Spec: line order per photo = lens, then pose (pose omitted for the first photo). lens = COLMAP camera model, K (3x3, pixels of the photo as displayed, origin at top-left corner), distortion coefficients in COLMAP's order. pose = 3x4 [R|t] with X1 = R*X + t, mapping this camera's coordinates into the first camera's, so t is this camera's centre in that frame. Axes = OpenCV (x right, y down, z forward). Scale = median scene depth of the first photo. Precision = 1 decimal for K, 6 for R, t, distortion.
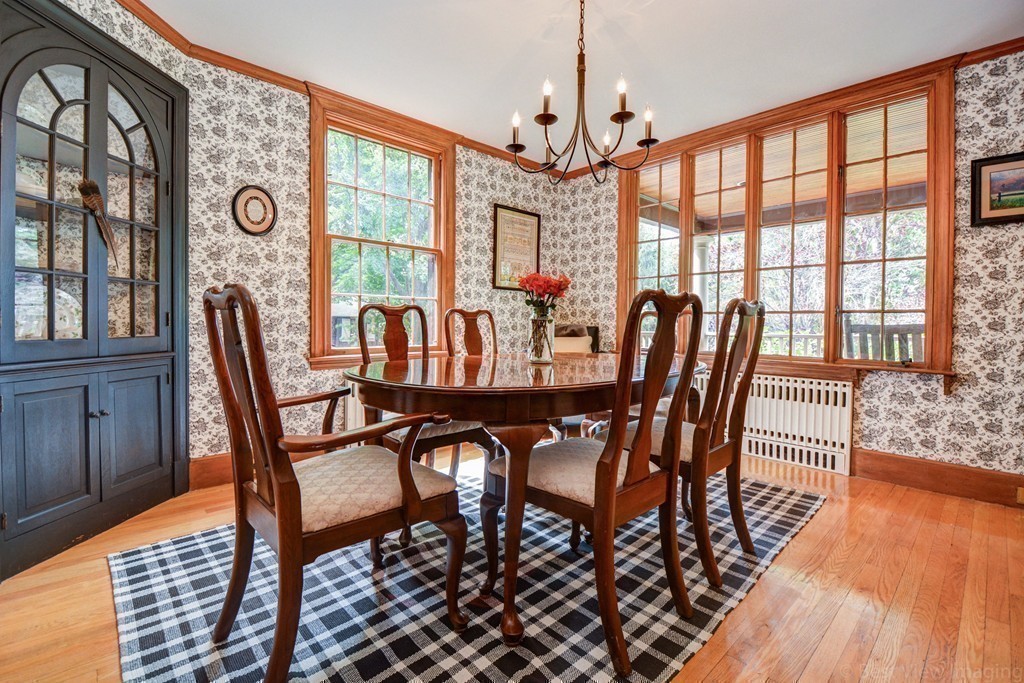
lens RADIAL K [[462.3, 0, 510.1], [0, 462.3, 337.4], [0, 0, 1]] dist [0.030345, -0.025090]
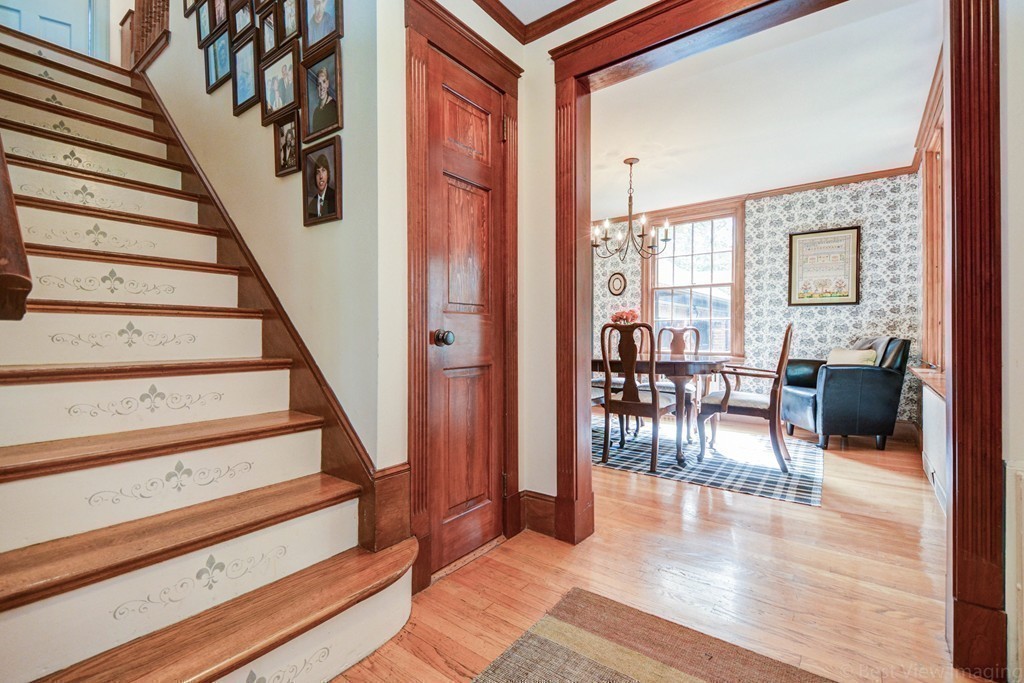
lens RADIAL K [[462.3, 0, 510.1], [0, 462.3, 337.4], [0, 0, 1]] dist [0.030345, -0.025090]
pose [[0.155227, -0.004681, -0.987868, 1.118760], [-0.031704, 0.999450, -0.009717, 0.006780], [0.987370, 0.032827, 0.154993, 0.144671]]
